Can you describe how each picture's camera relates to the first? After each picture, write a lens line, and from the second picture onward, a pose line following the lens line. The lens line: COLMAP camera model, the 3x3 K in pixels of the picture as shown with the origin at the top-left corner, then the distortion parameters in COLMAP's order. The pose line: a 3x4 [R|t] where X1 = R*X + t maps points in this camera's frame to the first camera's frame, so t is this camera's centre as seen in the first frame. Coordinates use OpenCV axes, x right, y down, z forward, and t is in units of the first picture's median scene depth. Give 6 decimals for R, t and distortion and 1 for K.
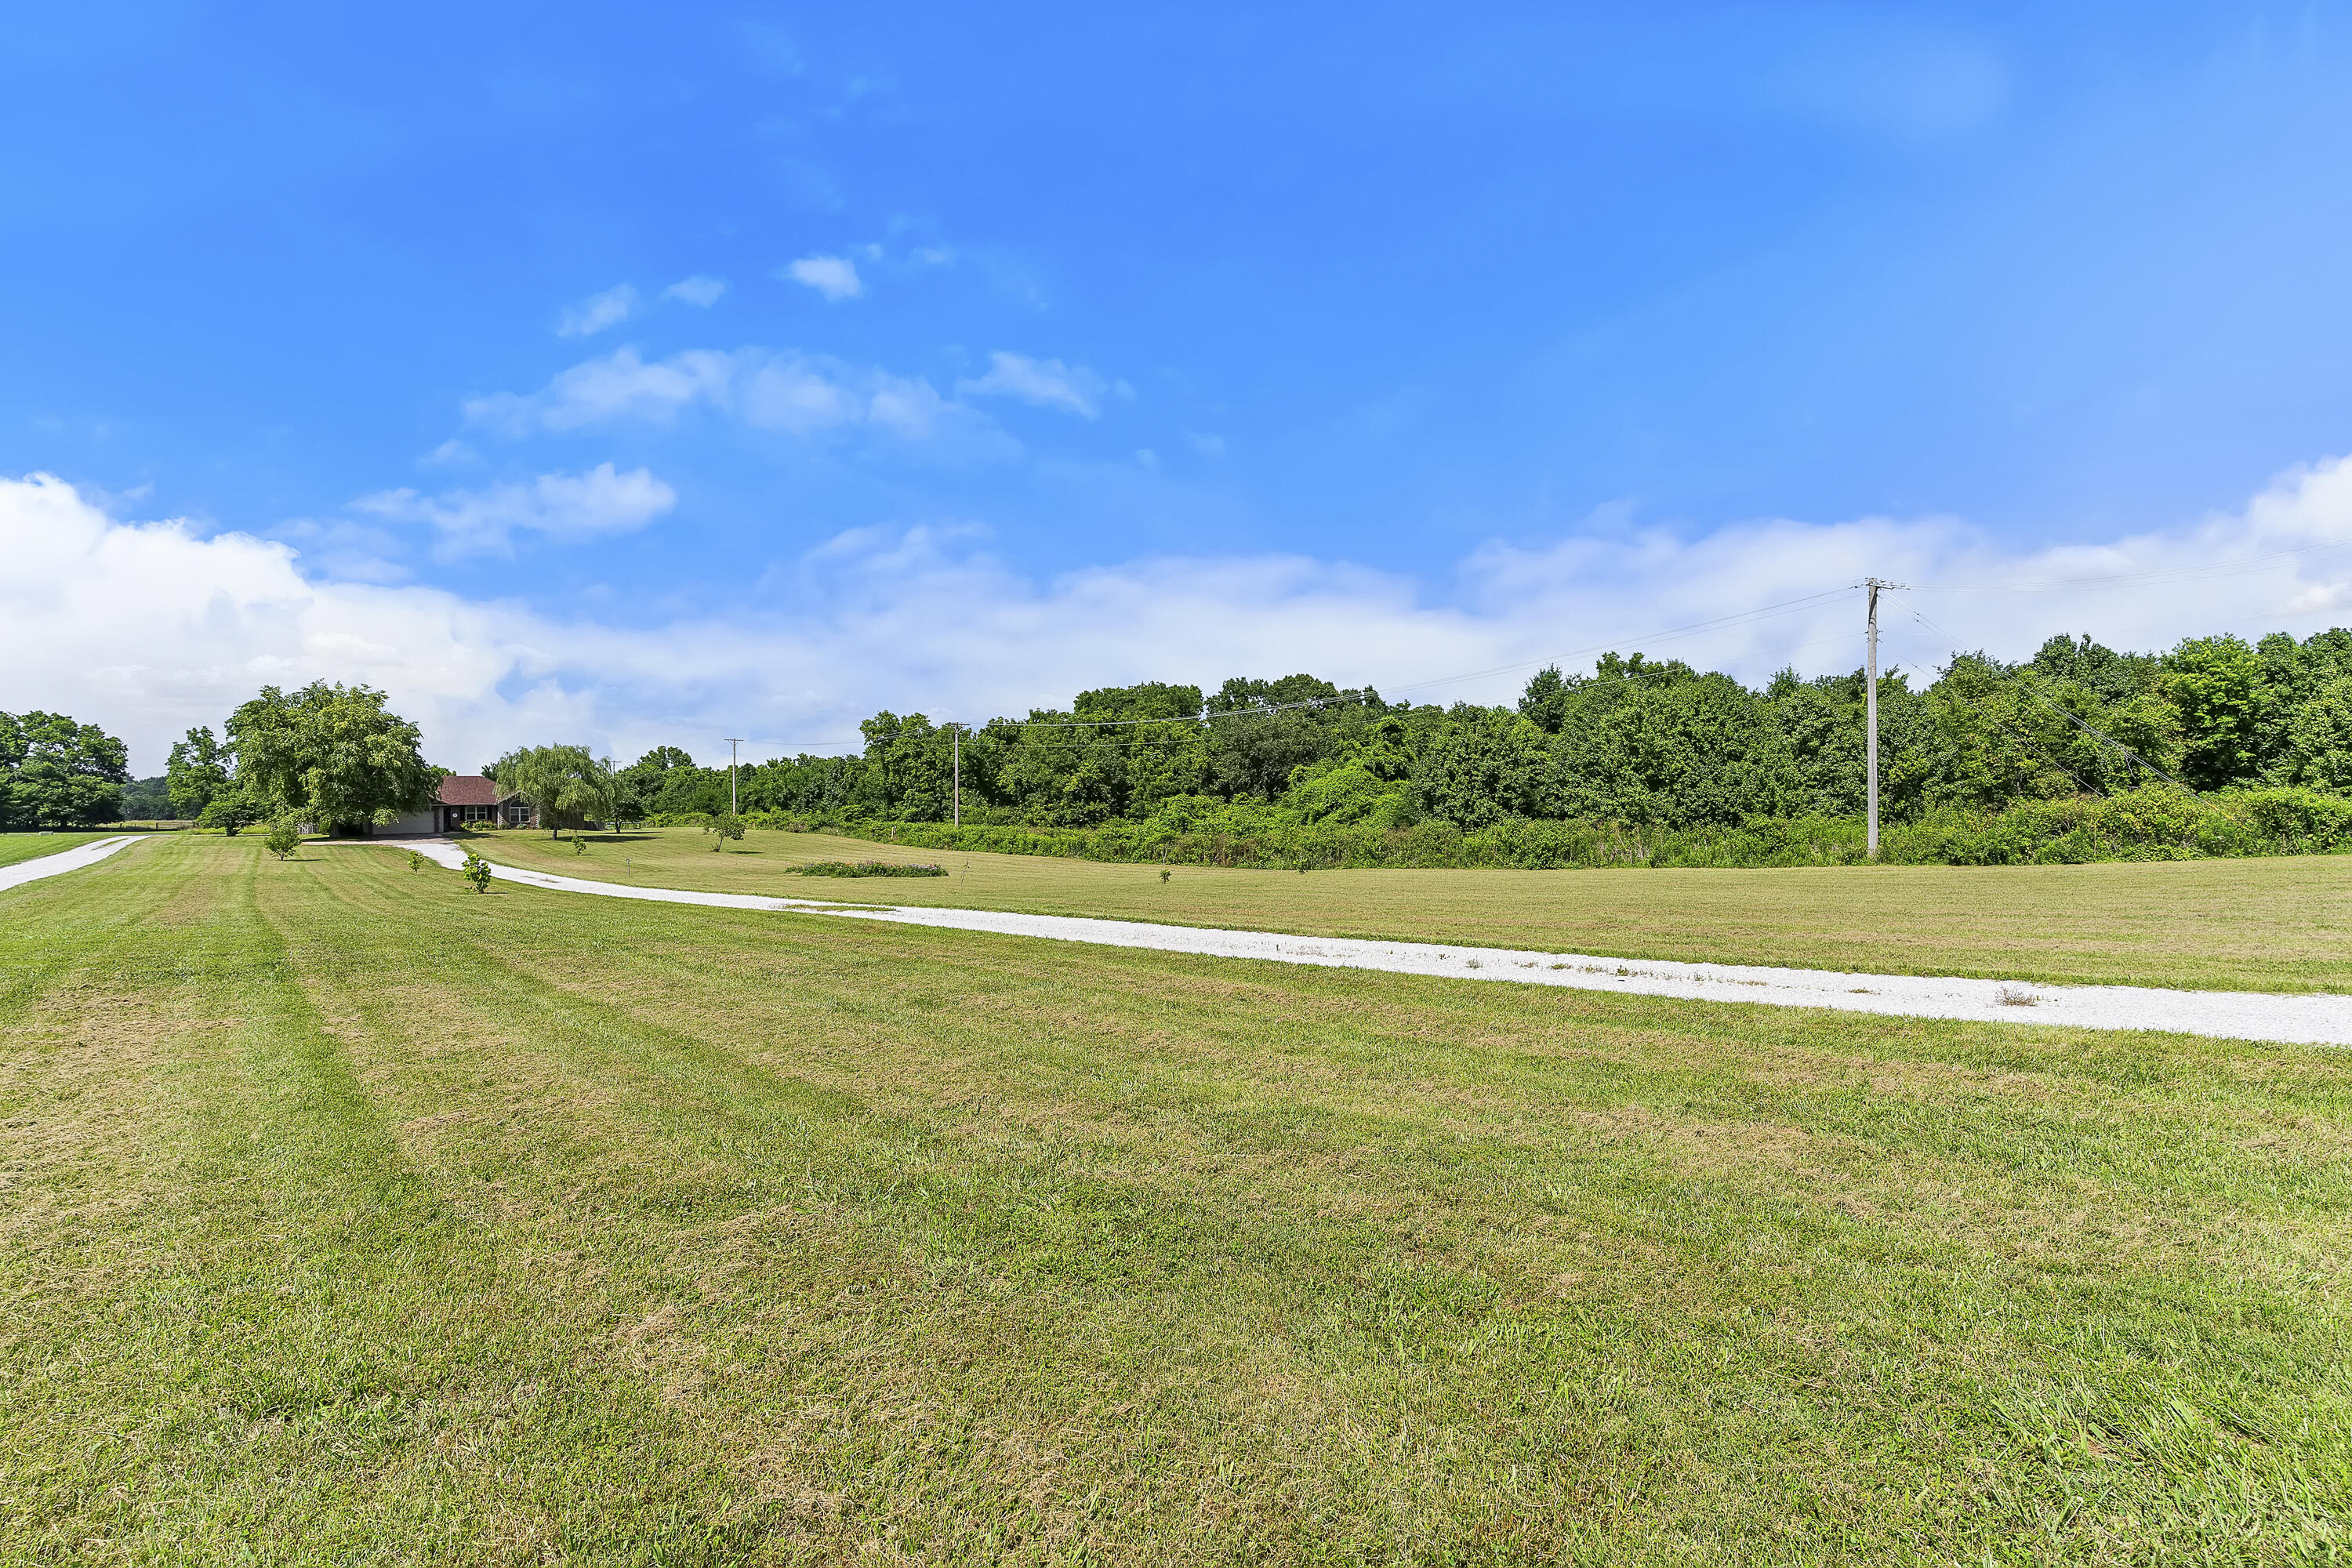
lens RADIAL K [[1131.4, 0, 1185.4], [0, 1131.4, 814.9], [0, 0, 1]] dist [0.001226, -0.000151]
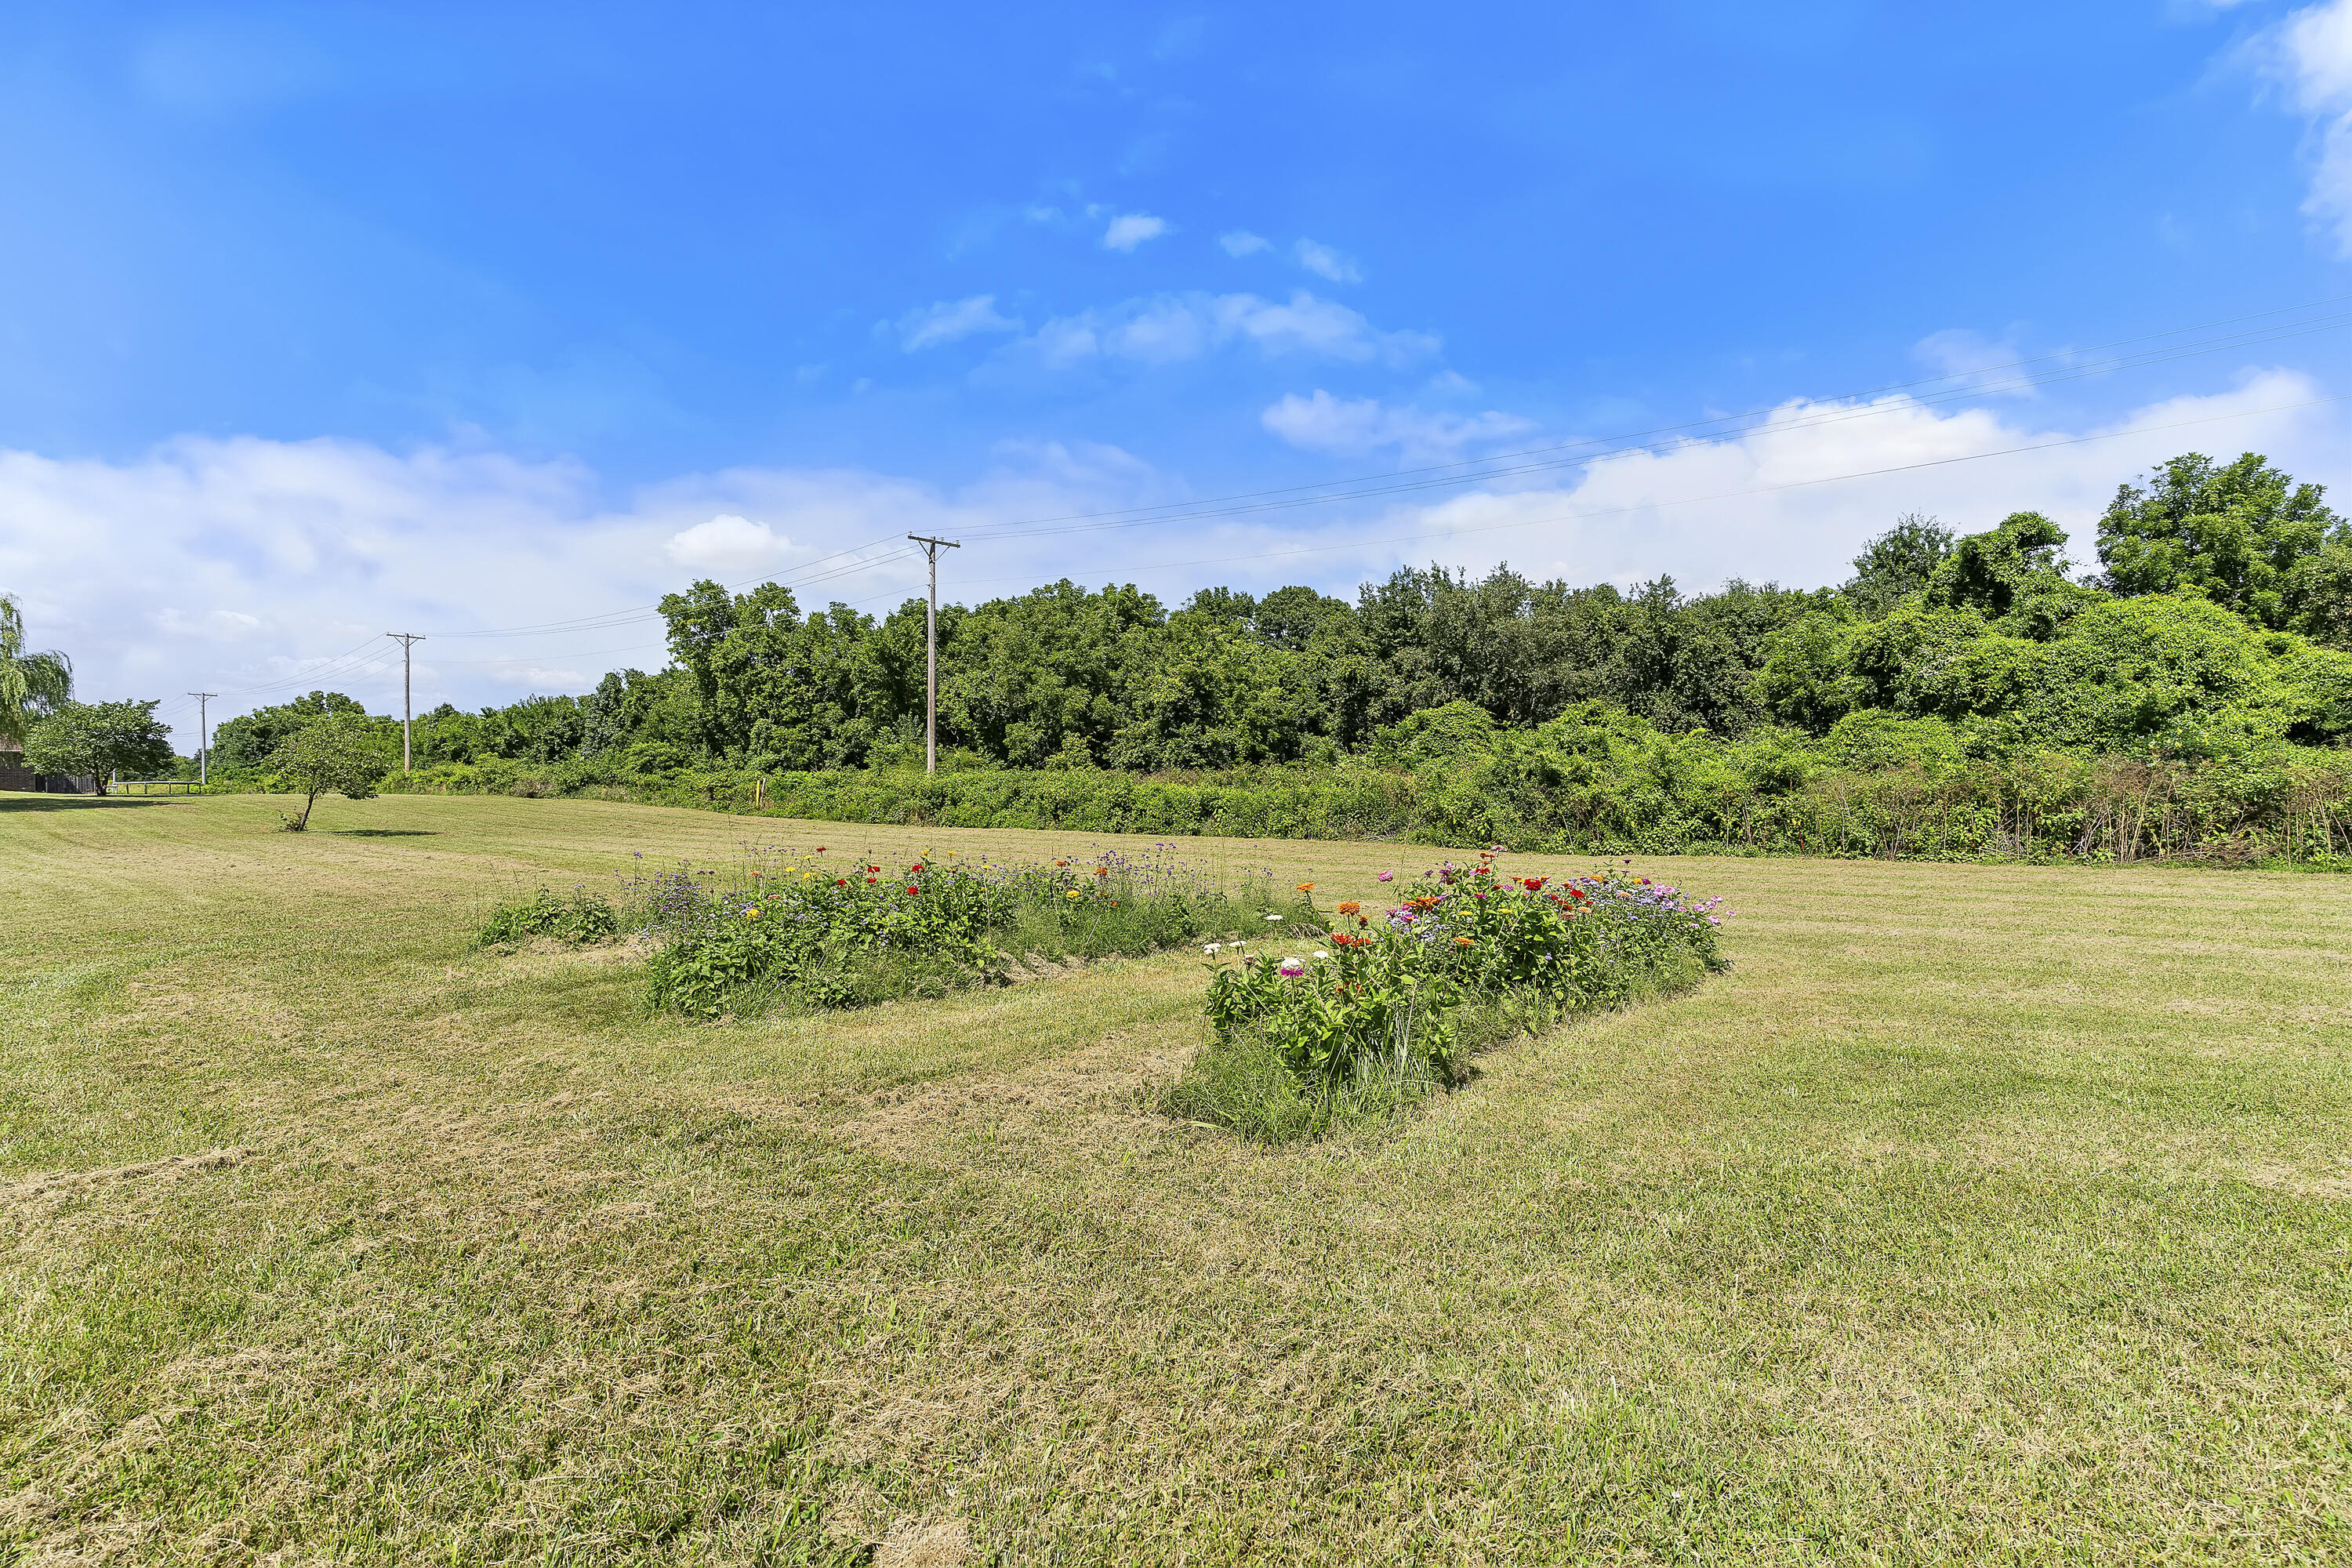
lens RADIAL K [[1131.4, 0, 1185.4], [0, 1131.4, 814.9], [0, 0, 1]] dist [0.001226, -0.000151]
pose [[0.980865, -0.000523, 0.194687, -0.144453], [-0.001269, 0.999958, 0.009080, 0.016958], [-0.194684, -0.009153, 0.980823, 0.414796]]
